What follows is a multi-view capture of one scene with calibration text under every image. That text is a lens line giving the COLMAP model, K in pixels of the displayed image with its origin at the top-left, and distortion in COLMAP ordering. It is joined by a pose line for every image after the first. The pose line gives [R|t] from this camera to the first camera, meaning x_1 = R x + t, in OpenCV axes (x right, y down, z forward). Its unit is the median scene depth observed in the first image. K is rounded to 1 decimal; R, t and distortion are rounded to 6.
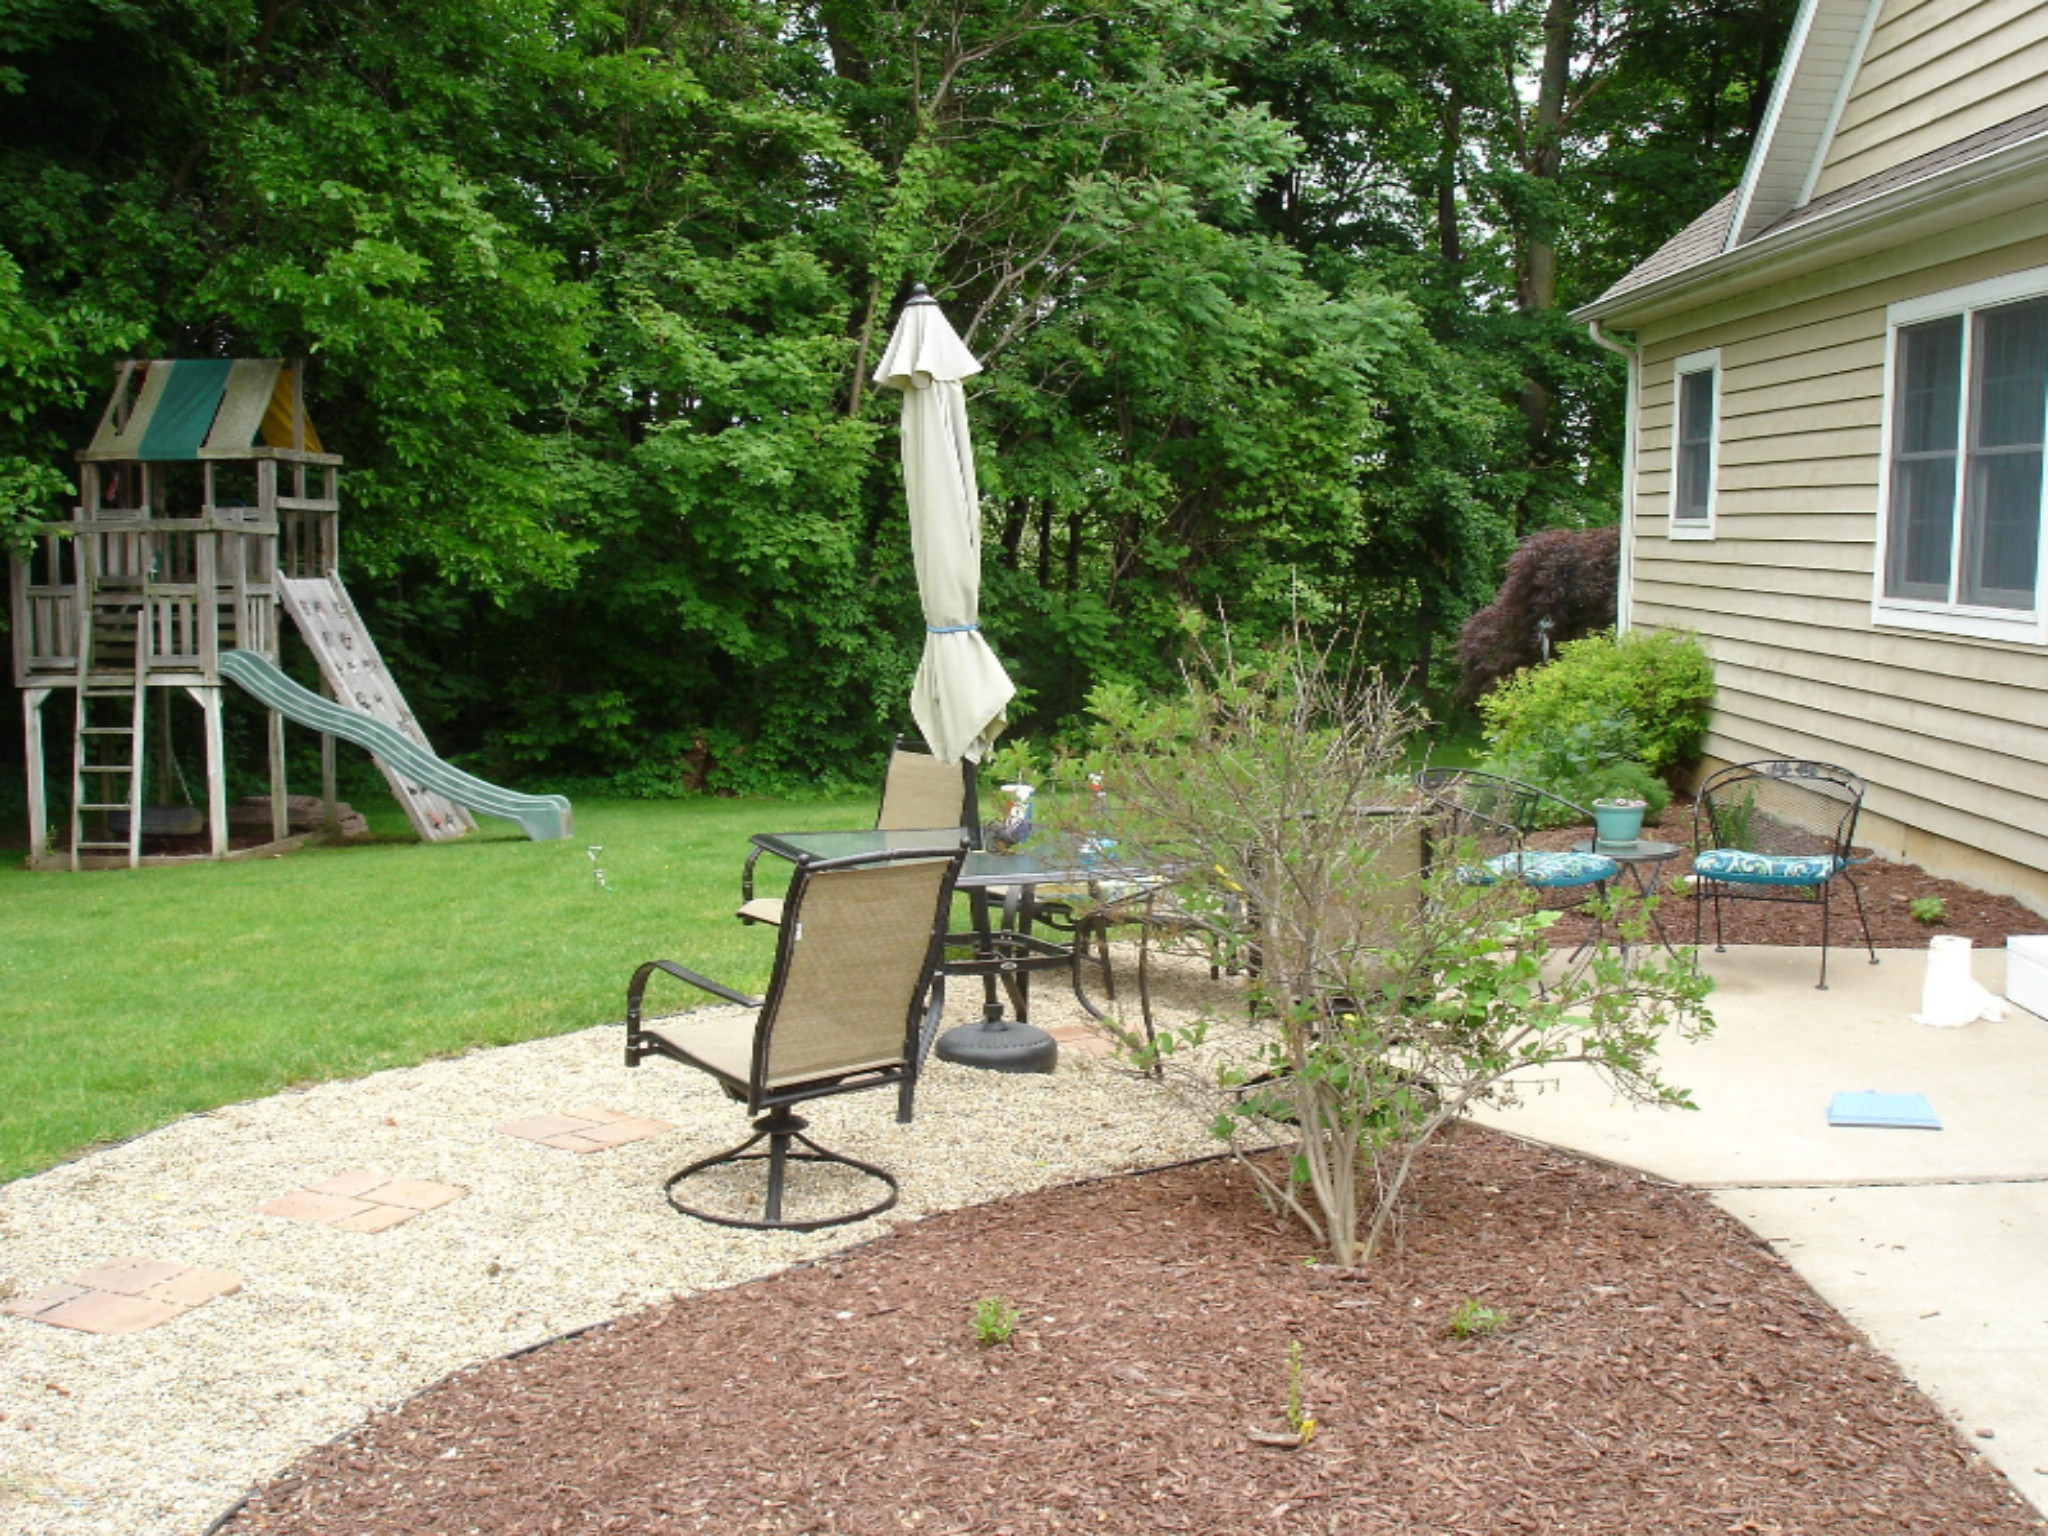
lens RADIAL K [[2294.8, 0, 1024.0], [0, 2294.8, 768.0], [0, 0, 1]] dist [-0.048193, -0.201133]
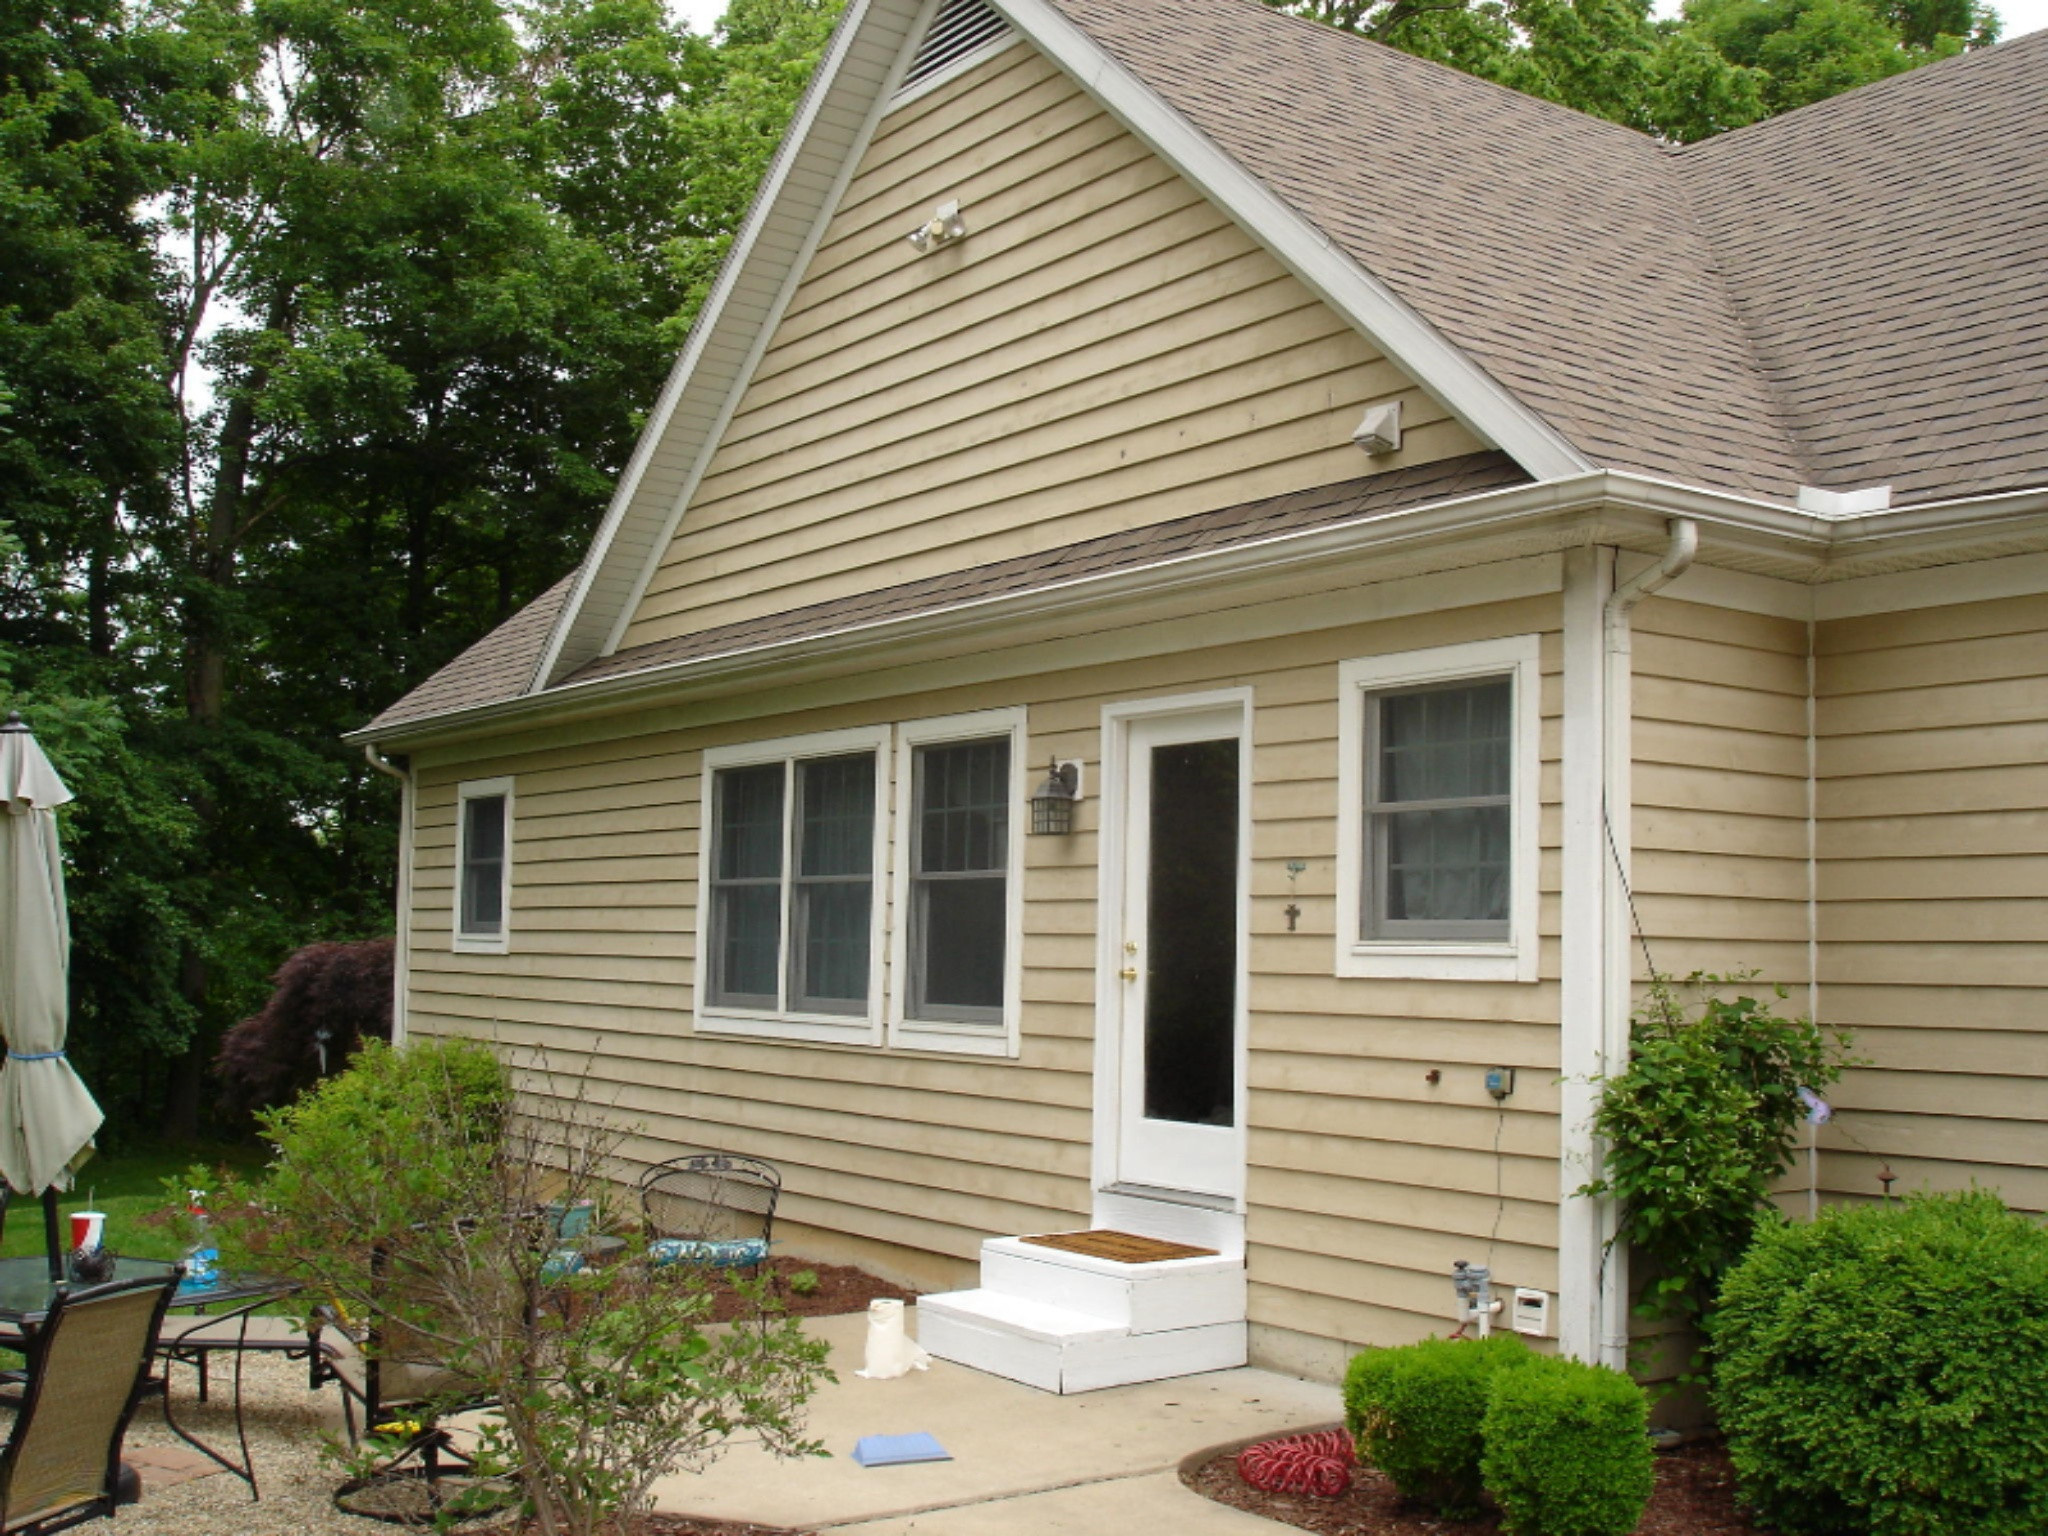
lens RADIAL K [[2294.8, 0, 1024.0], [0, 2294.8, 768.0], [0, 0, 1]] dist [-0.048193, -0.201133]
pose [[0.823131, 0.045443, 0.566030, -0.137003], [0.054296, 0.985927, -0.158113, -0.003634], [-0.565249, 0.160881, 0.809080, -0.027470]]
